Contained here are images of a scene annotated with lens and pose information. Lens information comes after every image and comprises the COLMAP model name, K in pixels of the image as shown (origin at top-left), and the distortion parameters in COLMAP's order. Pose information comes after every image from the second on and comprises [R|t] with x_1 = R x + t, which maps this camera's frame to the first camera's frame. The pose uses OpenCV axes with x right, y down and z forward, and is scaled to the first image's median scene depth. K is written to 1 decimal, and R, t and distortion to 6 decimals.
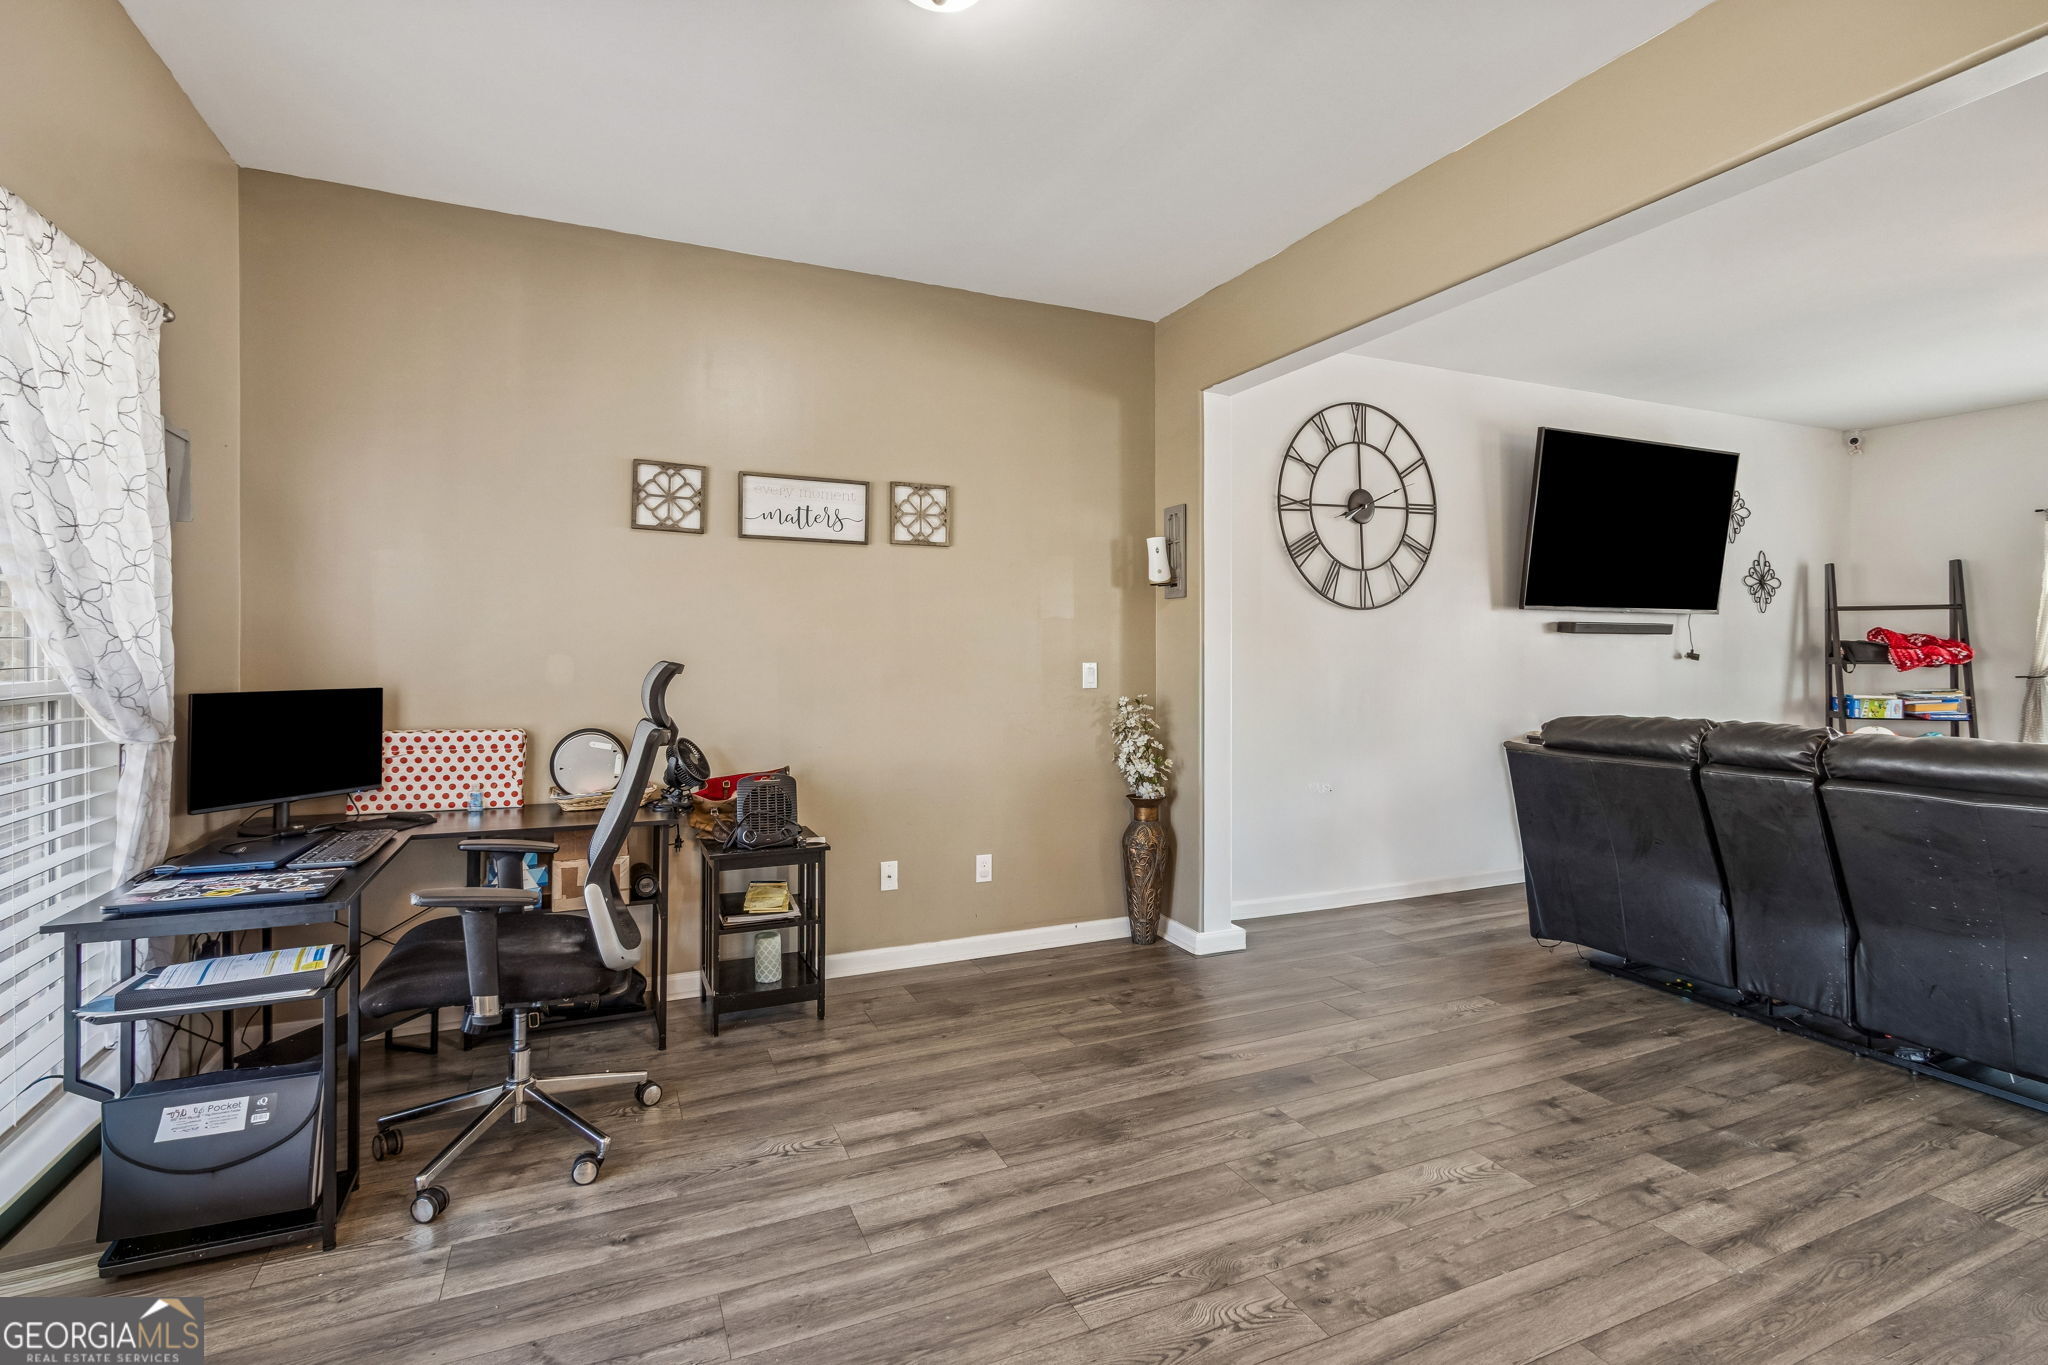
lens RADIAL K [[947.8, 0, 1020.4], [0, 947.8, 651.7], [0, 0, 1]] dist [0.002935, 0.000233]
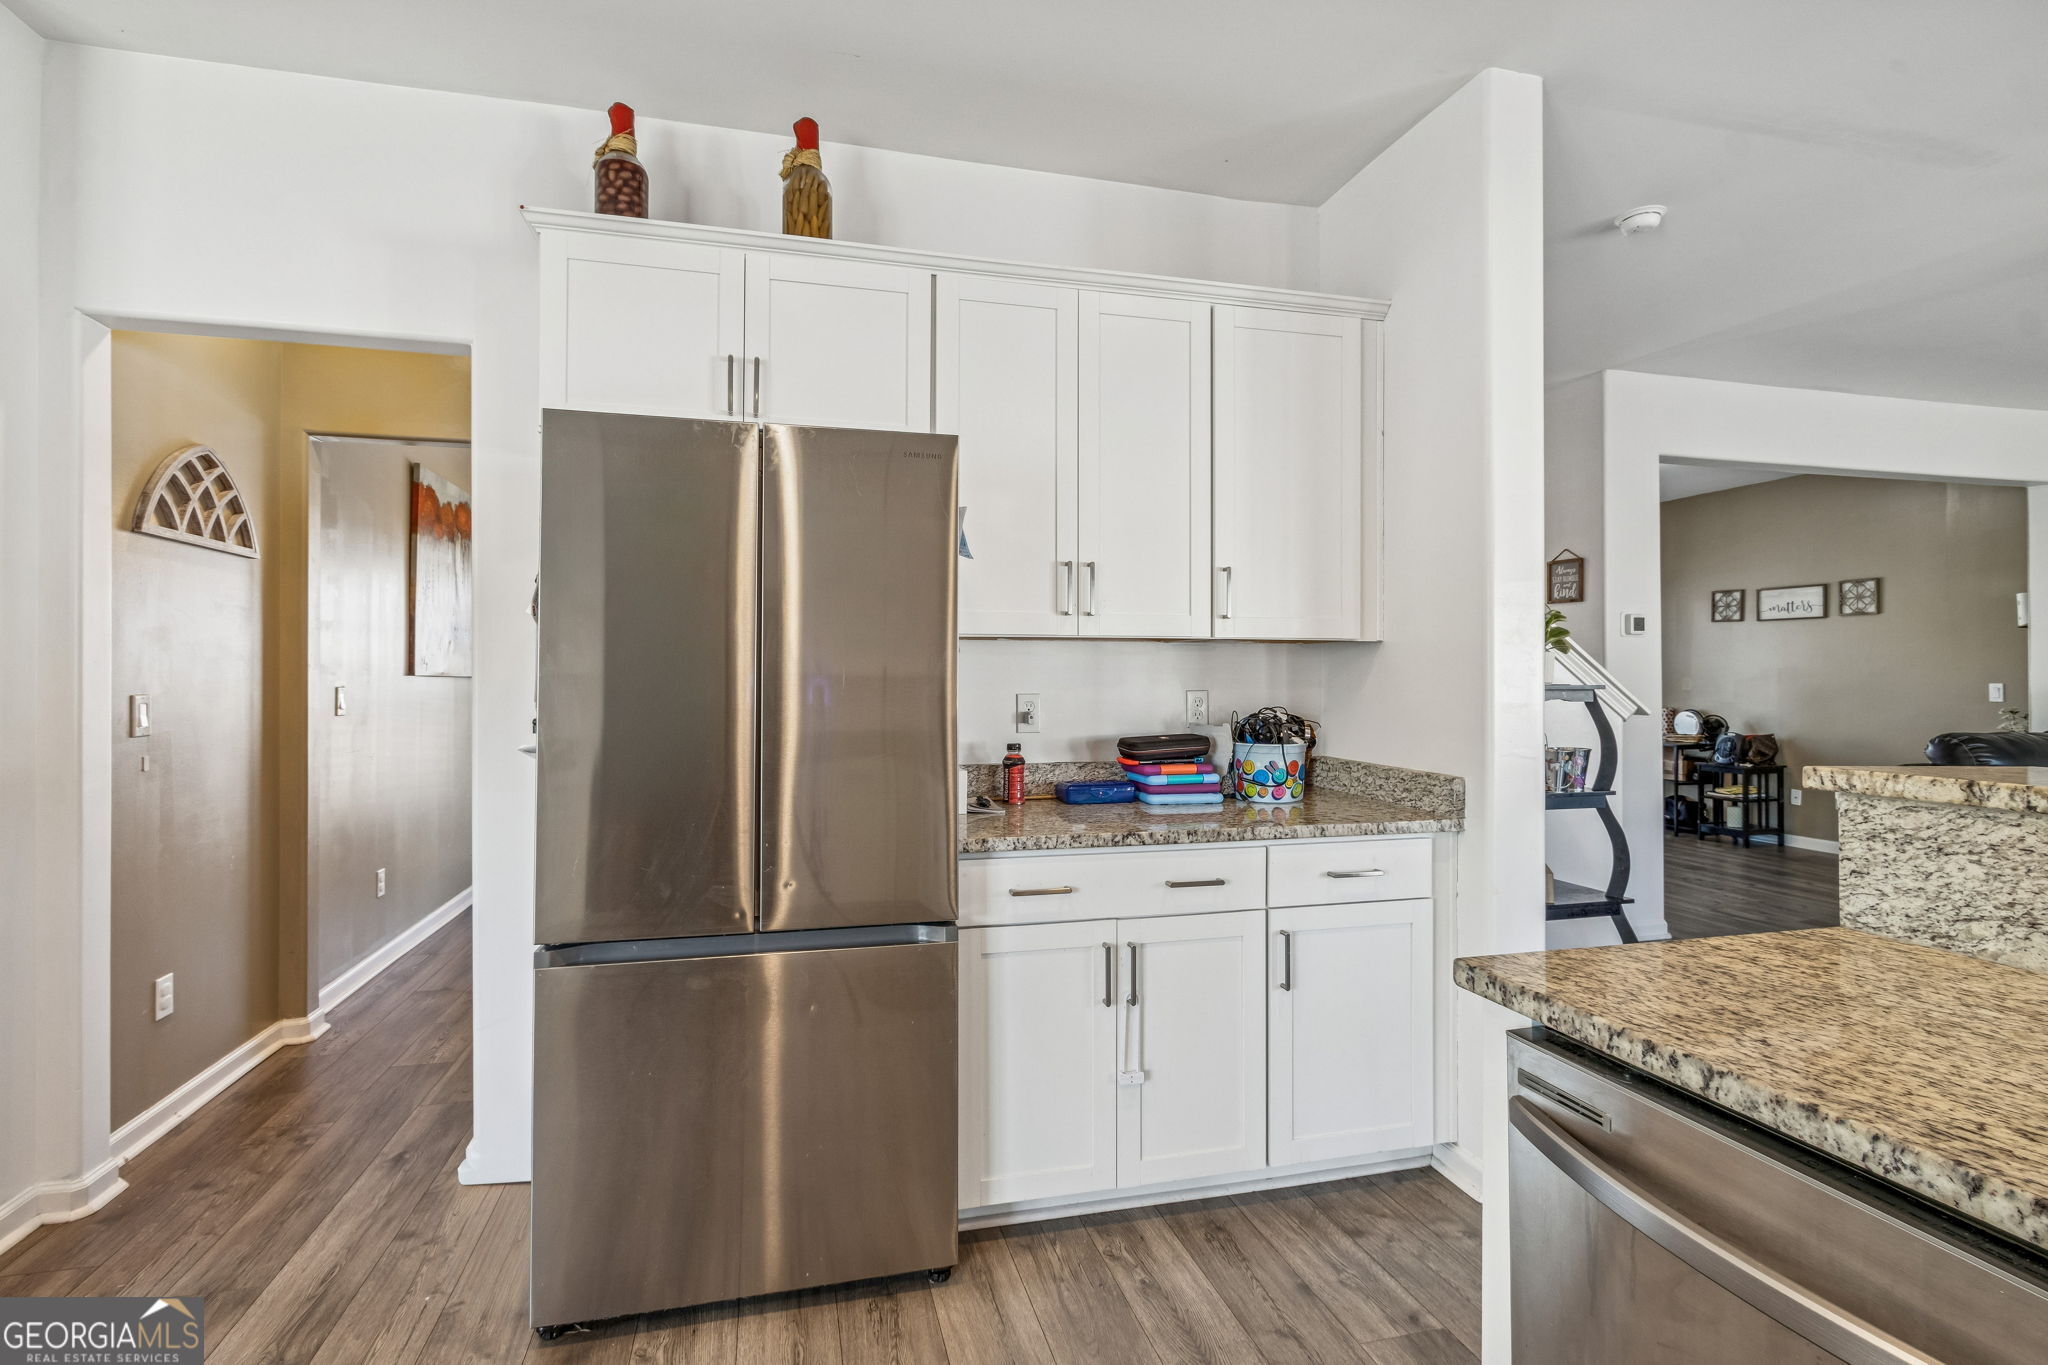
lens RADIAL K [[958.3, 0, 1018.2], [0, 958.3, 671.9], [0, 0, 1]] dist [0.000141, 0.000027]
pose [[-0.171210, -0.004294, -0.985225, 1.567475], [0.004233, 0.999978, -0.005093, -0.004545], [0.985225, -0.005042, -0.171188, -0.179758]]
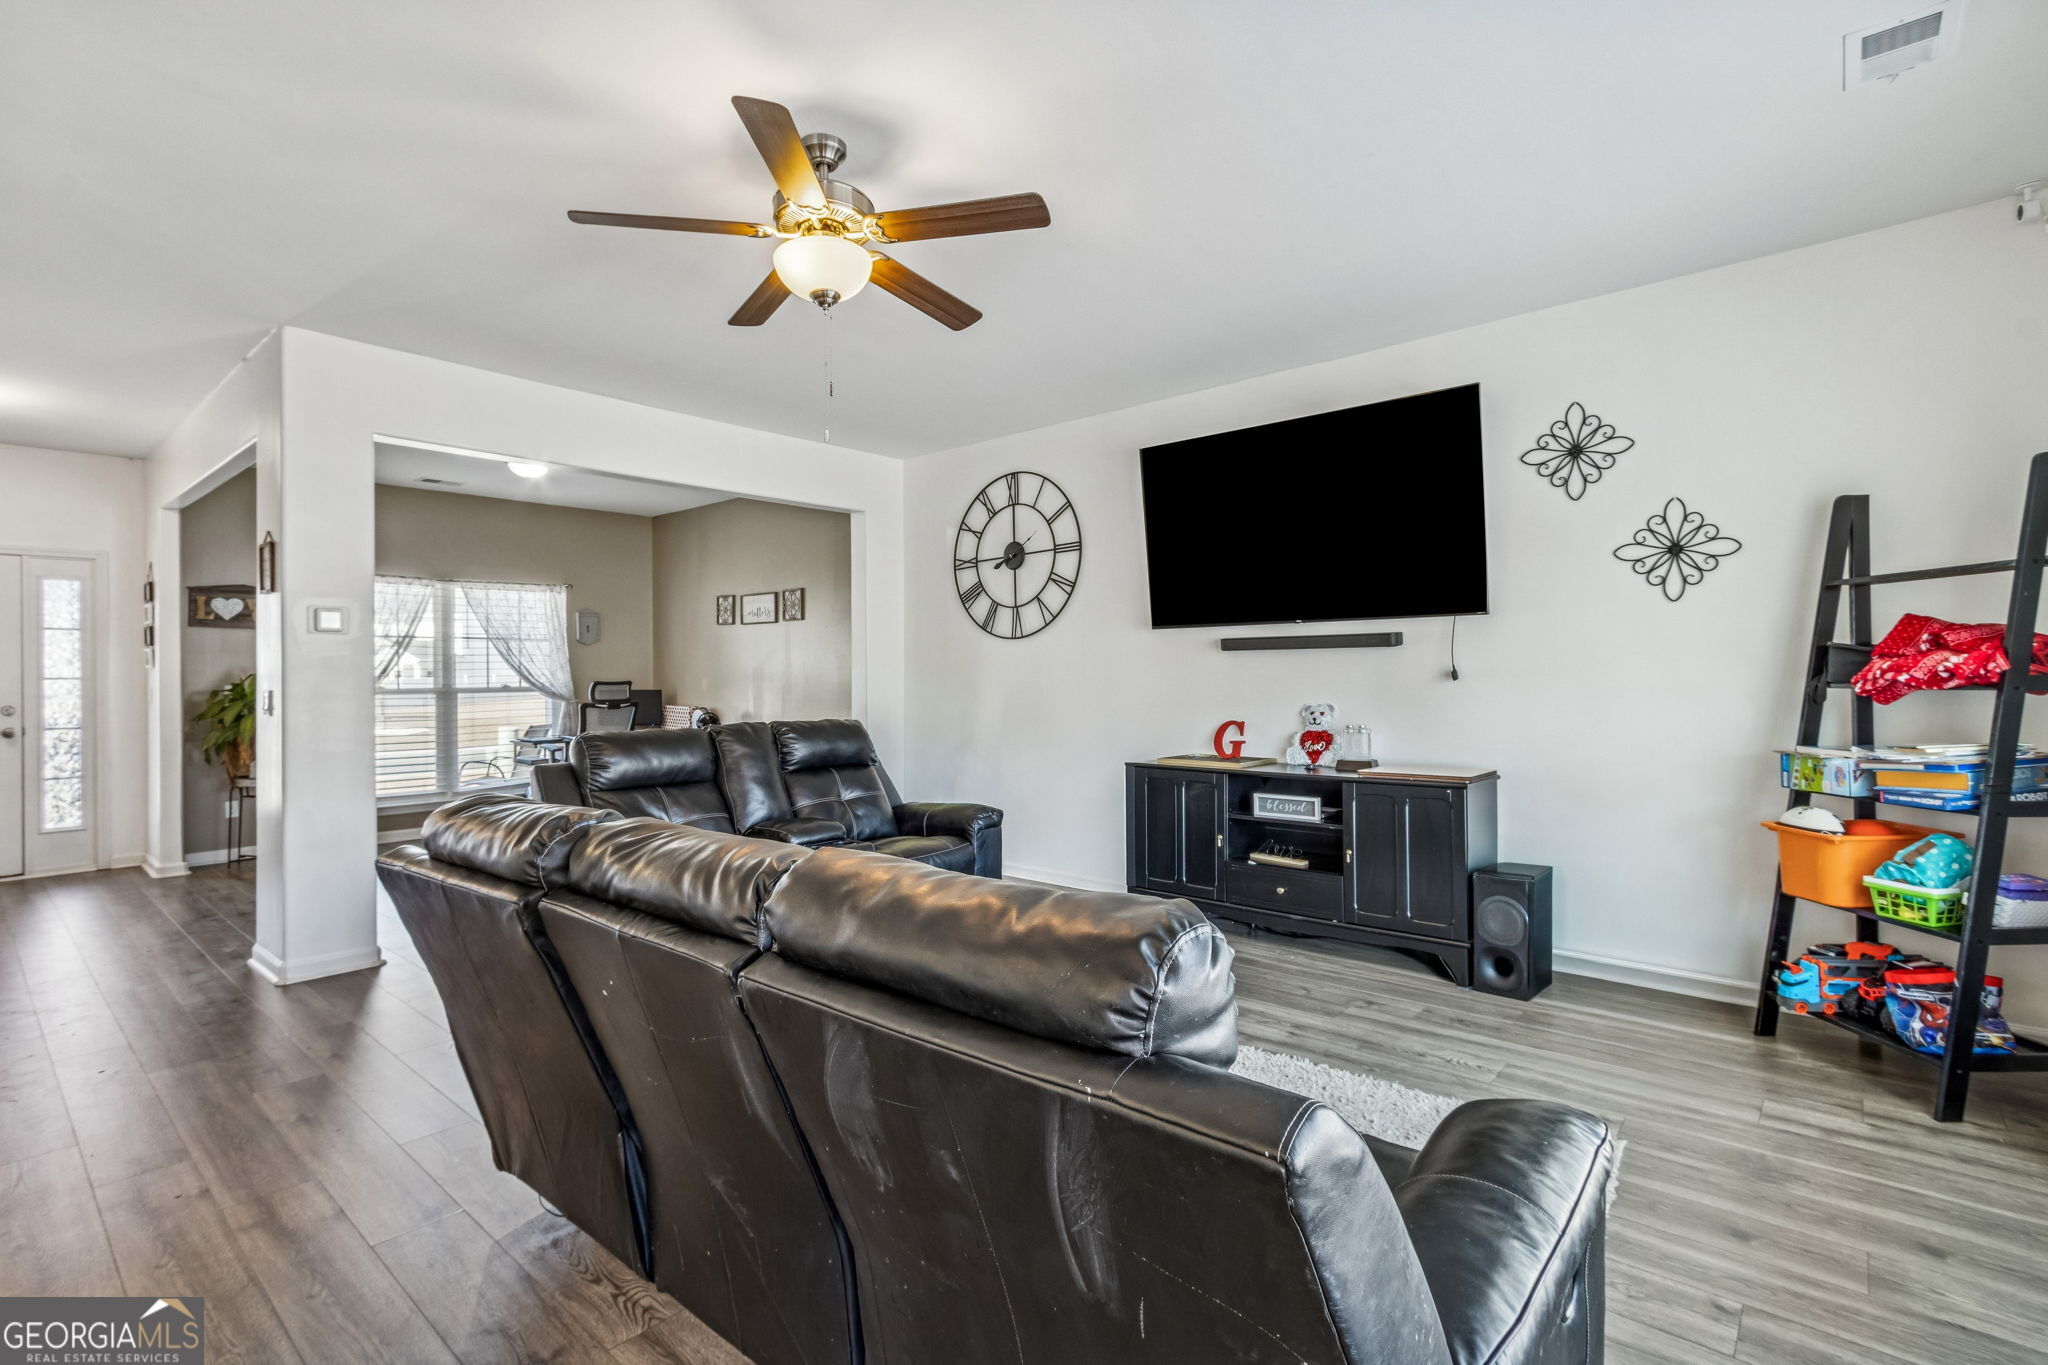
lens RADIAL K [[958.3, 0, 1018.2], [0, 958.3, 671.9], [0, 0, 1]] dist [0.000141, 0.000027]
pose [[0.417847, -0.006015, -0.908498, 1.551559], [0.008977, 0.999957, -0.002492, 0.001726], [0.908473, -0.007115, 0.417883, 0.497408]]
